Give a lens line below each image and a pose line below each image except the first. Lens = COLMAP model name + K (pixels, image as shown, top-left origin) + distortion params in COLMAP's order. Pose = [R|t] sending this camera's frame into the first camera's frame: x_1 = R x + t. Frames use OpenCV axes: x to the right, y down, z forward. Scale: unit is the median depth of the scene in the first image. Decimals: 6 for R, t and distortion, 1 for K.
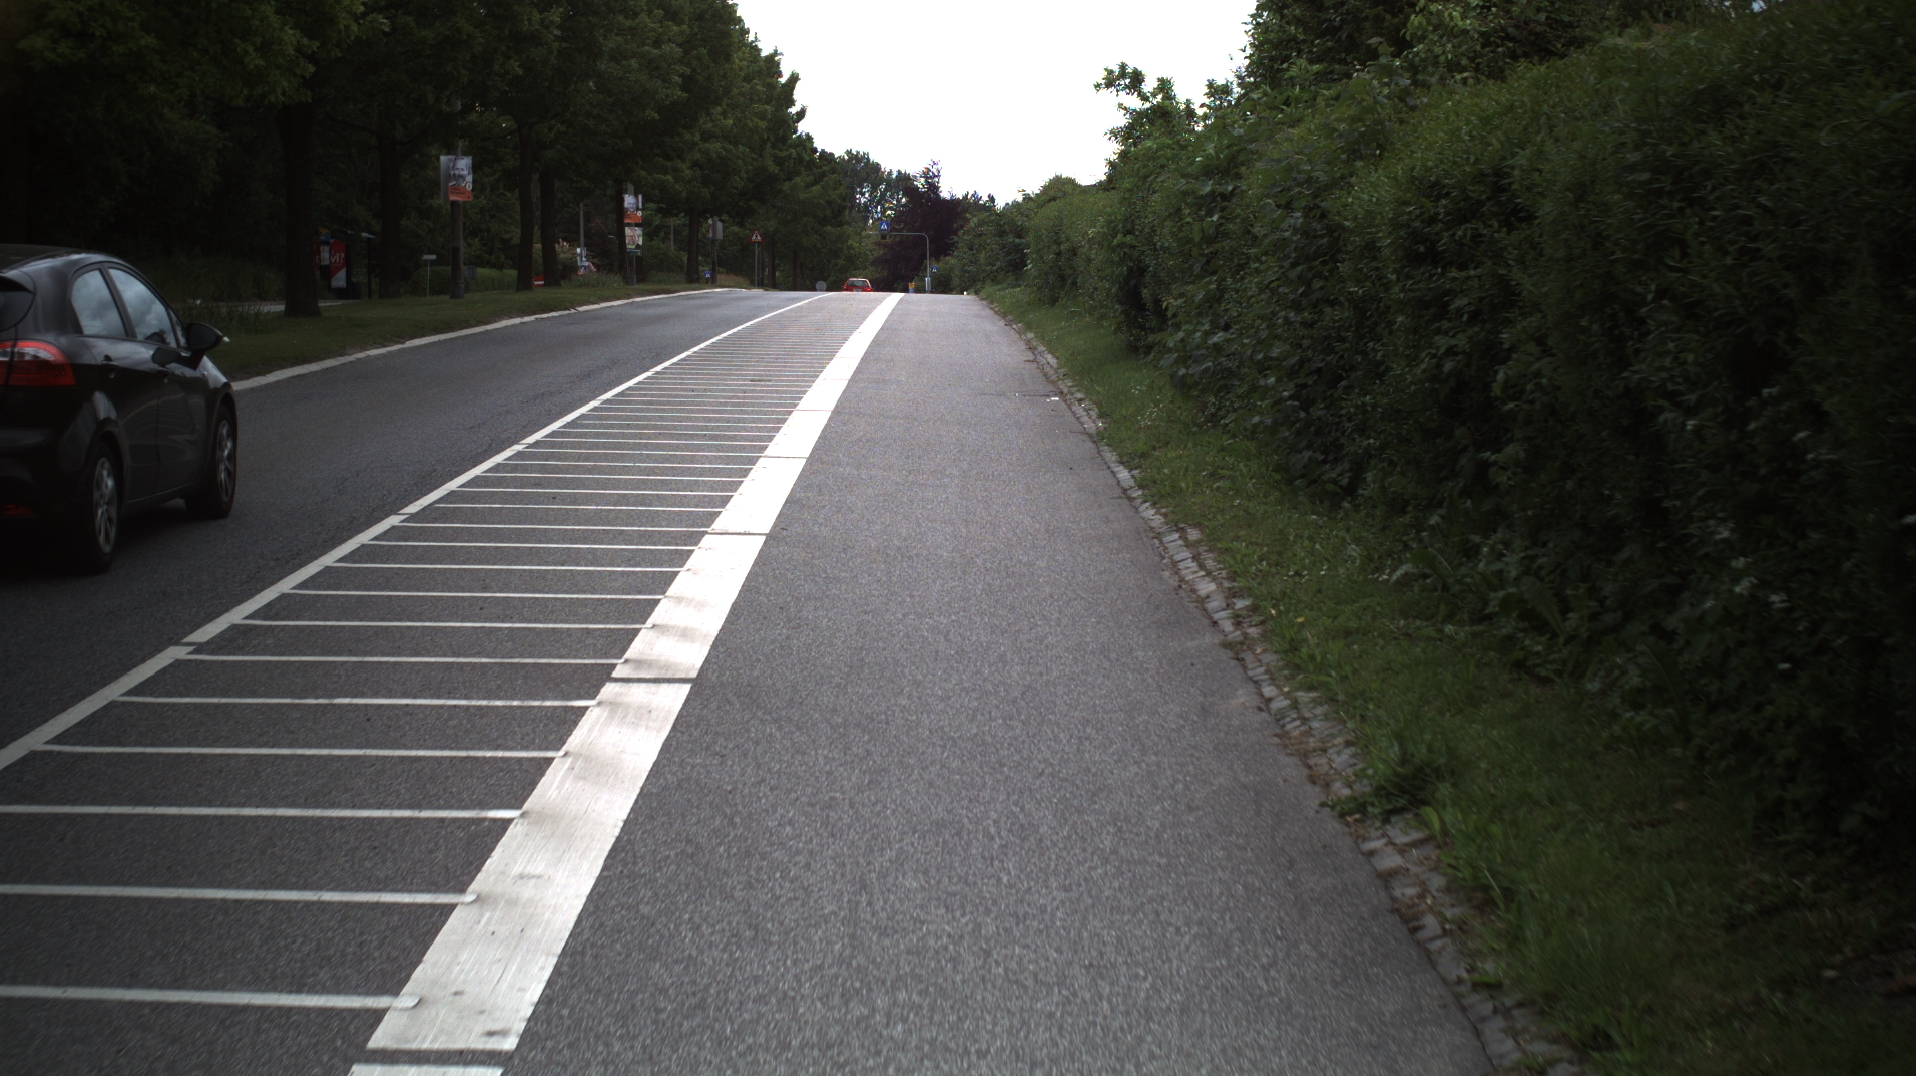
lens RADIAL K [[1151.6, 0, 1068.0], [0, 1151.6, 537.4], [0, 0, 1]] dist [-0.061742, 0.029941]
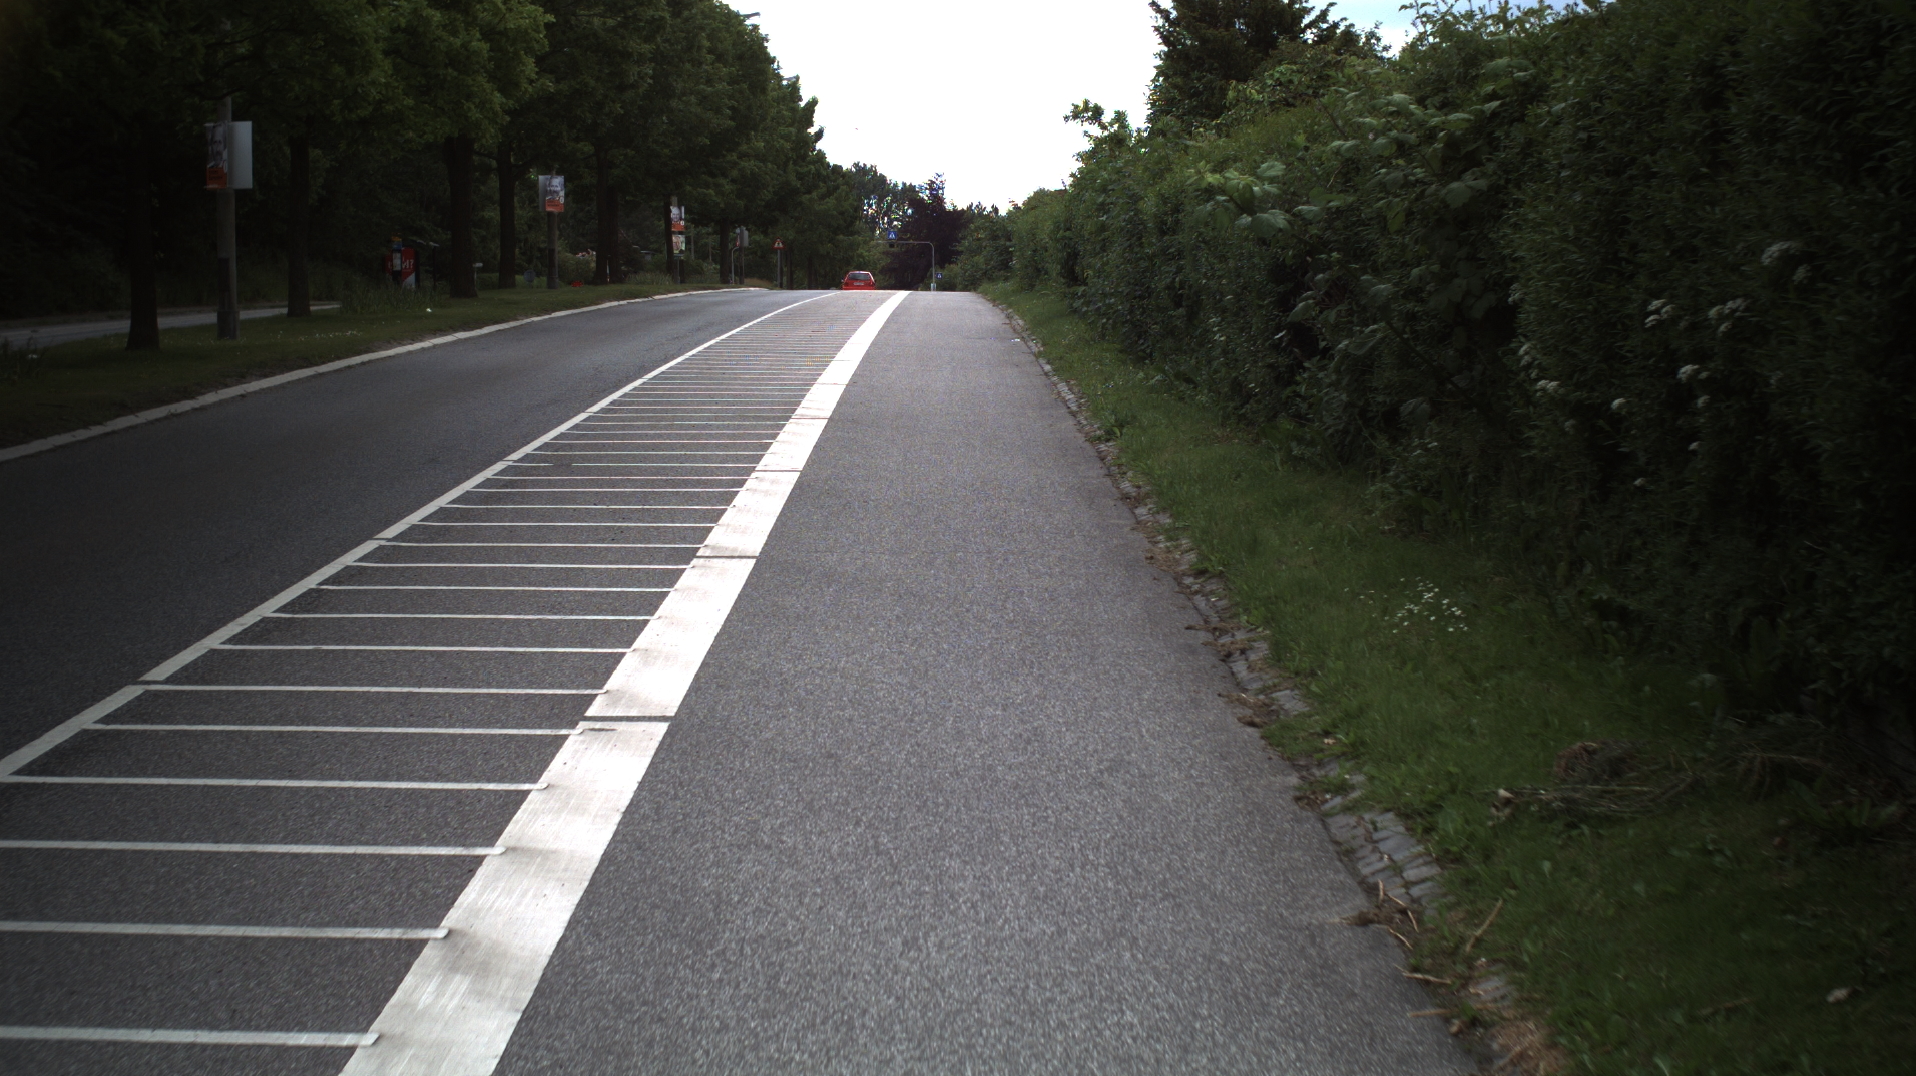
lens RADIAL K [[1368.0, 0, 956.5], [0, 1368.0, 529.1], [0, 0, 1]] dist [-0.017751, 0.000405]
pose [[0.995080, 0.011892, -0.098354, 0.048604], [-0.017595, 0.998201, -0.057324, 0.125495], [0.097495, 0.058772, 0.993499, -0.415504]]
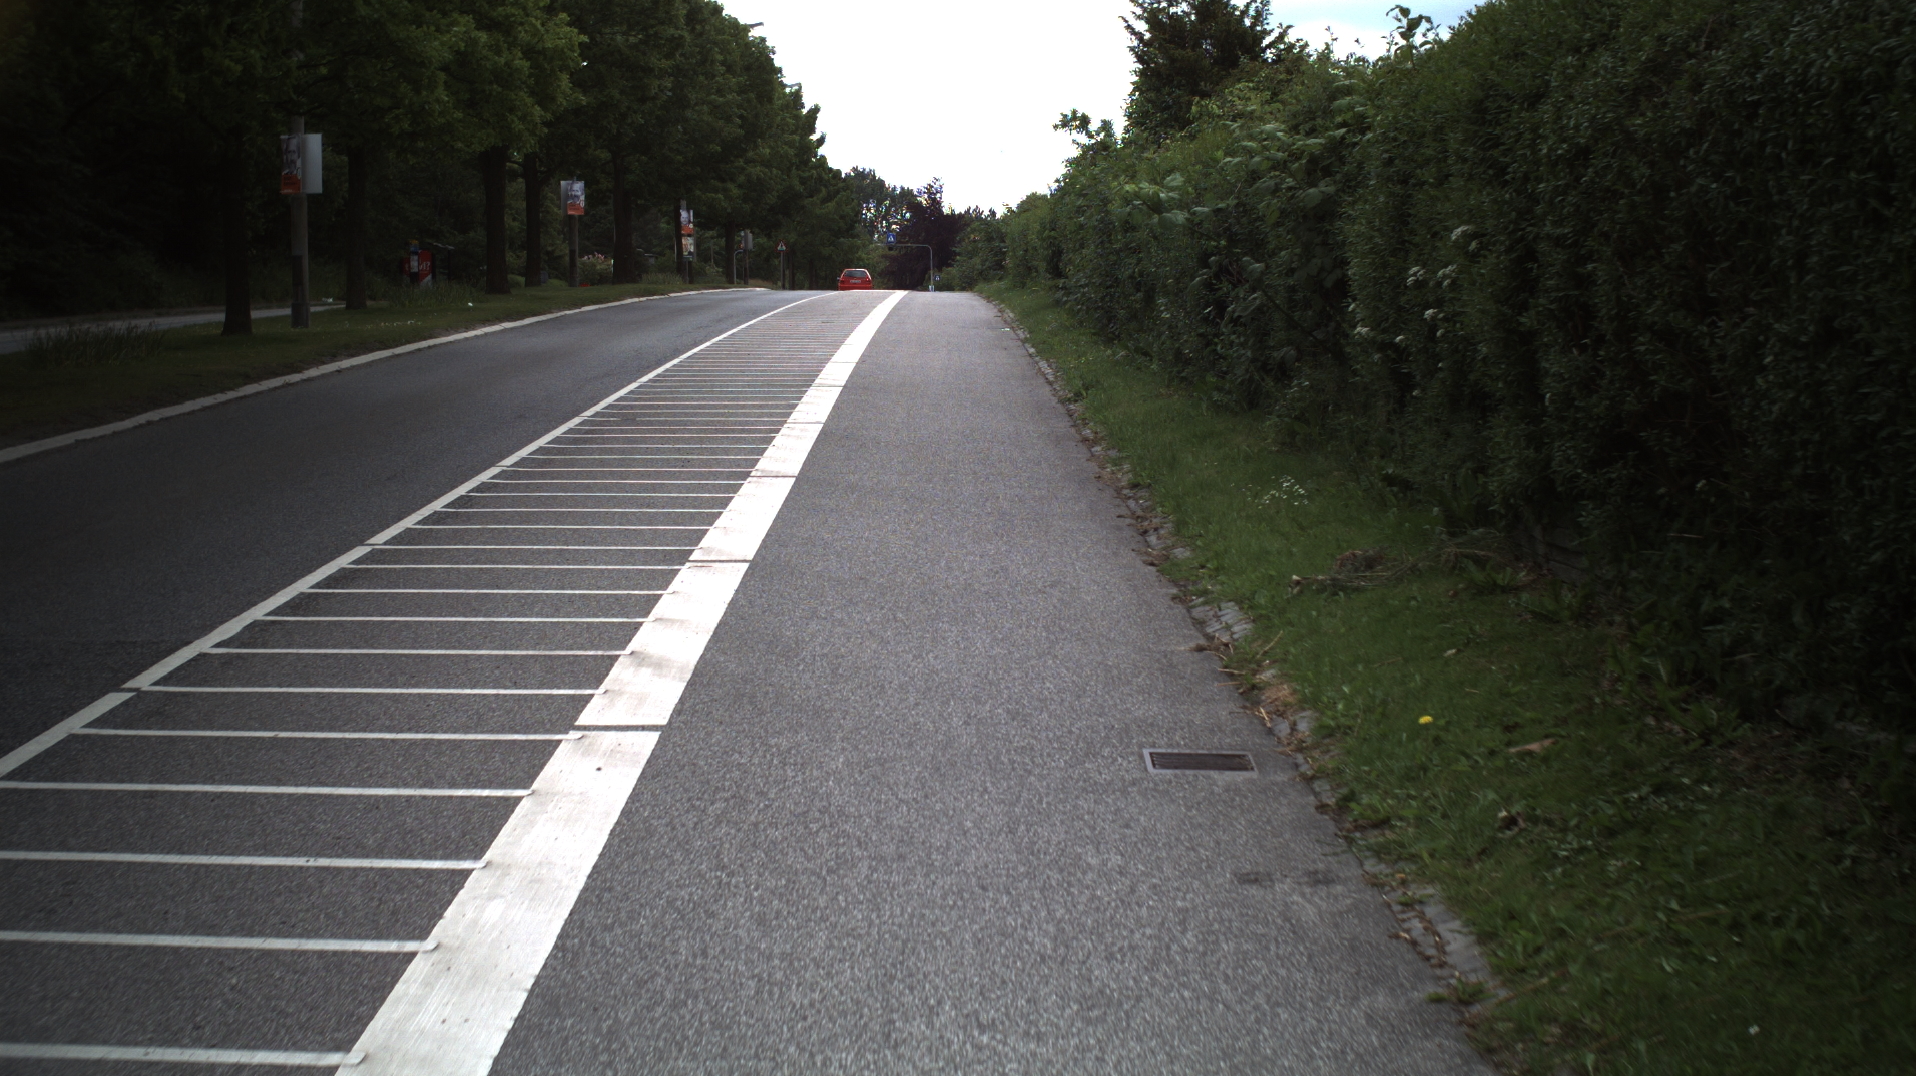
lens RADIAL K [[1454.7, 0, 941.1], [0, 1454.7, 545.0], [0, 0, 1]] dist [-0.008481, -0.006635]
pose [[0.994061, 0.012140, -0.108149, 0.070940], [-0.019084, 0.997805, -0.063410, 0.183593], [0.107142, 0.065097, 0.992110, -0.603041]]
